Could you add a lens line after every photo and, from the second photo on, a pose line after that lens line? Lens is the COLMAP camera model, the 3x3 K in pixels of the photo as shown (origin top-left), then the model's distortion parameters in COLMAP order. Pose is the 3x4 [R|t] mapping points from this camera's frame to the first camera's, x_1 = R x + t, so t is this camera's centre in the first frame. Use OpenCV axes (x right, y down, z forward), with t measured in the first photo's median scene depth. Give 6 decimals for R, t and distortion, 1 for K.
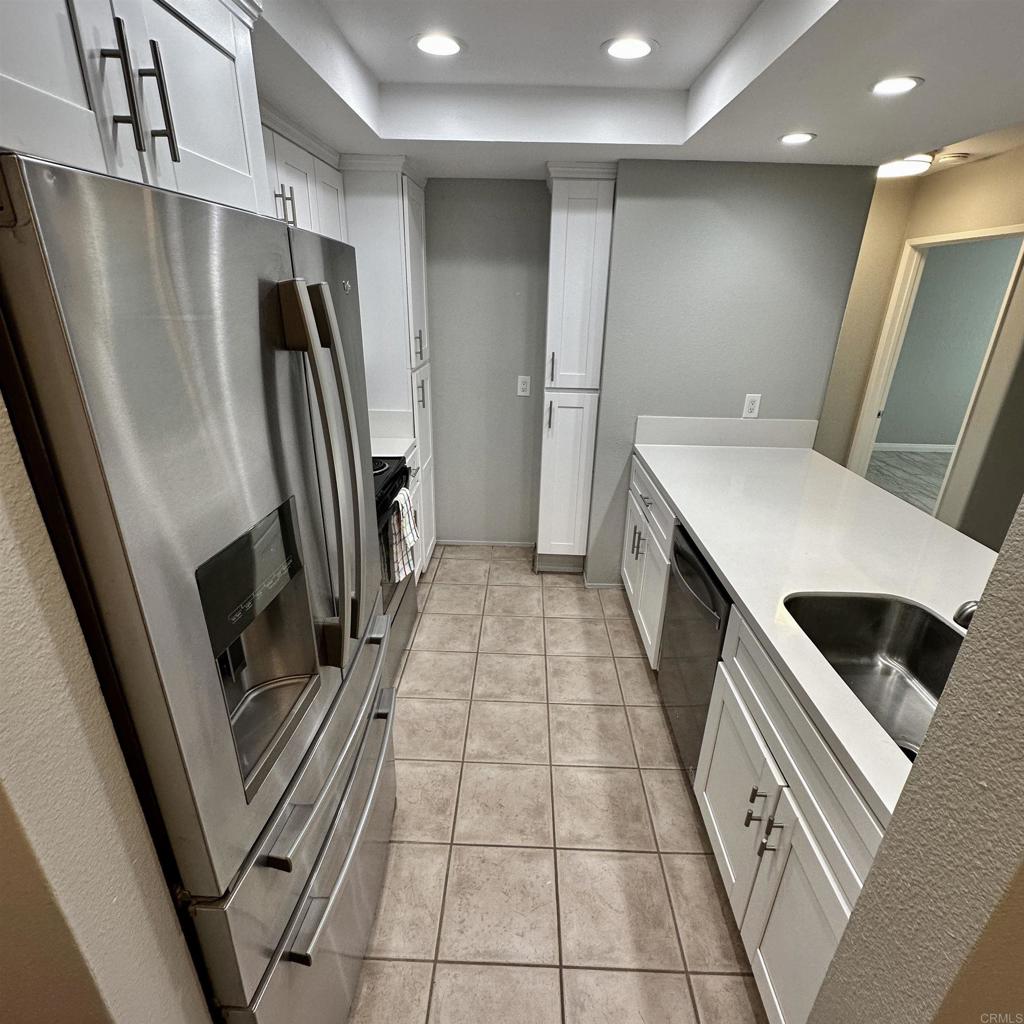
lens RADIAL K [[544.0, 0, 513.9], [0, 544.0, 510.0], [0, 0, 1]] dist [-0.006754, 0.000085]
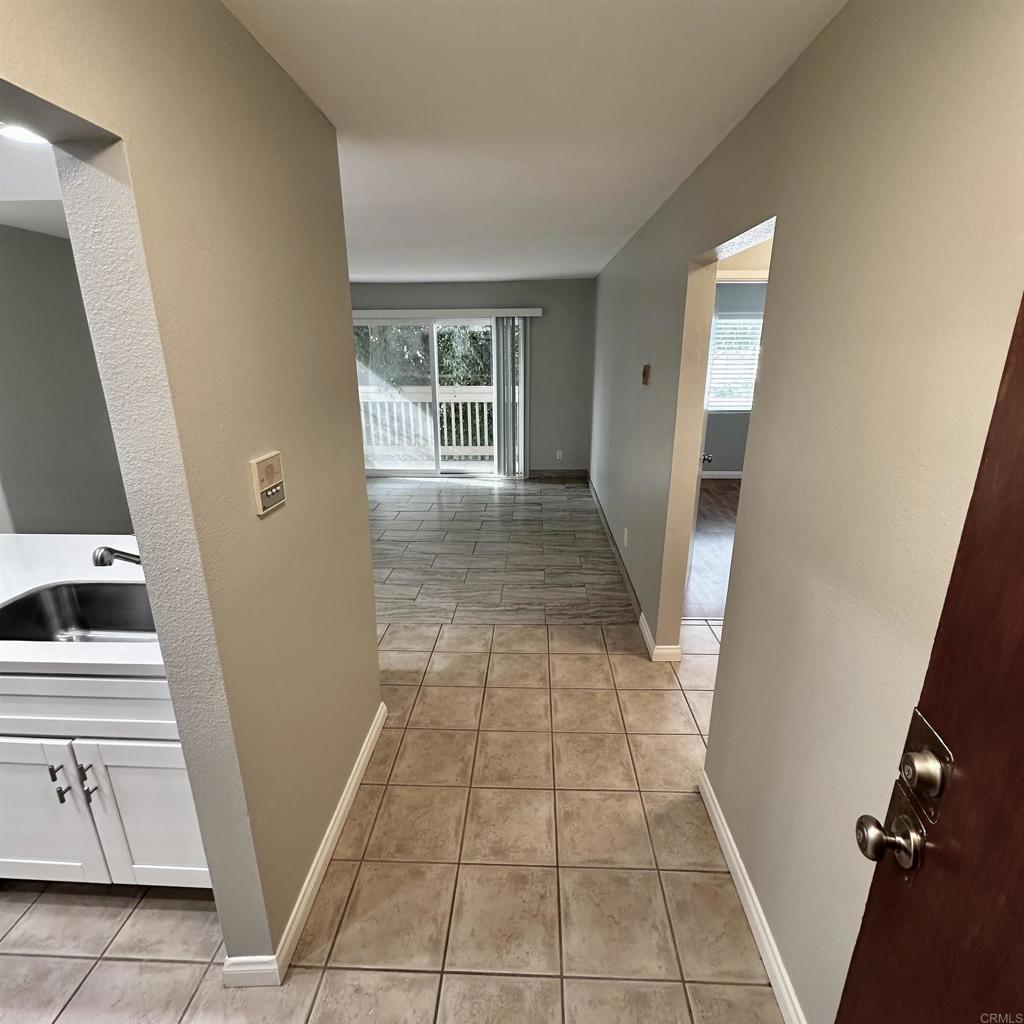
lens RADIAL K [[544.0, 0, 513.9], [0, 544.0, 510.0], [0, 0, 1]] dist [-0.006754, 0.000085]
pose [[0.019734, -0.316736, 0.948308, -0.310534], [0.377967, 0.880468, 0.286212, 0.049598], [-0.925609, 0.352781, 0.137091, -0.182645]]
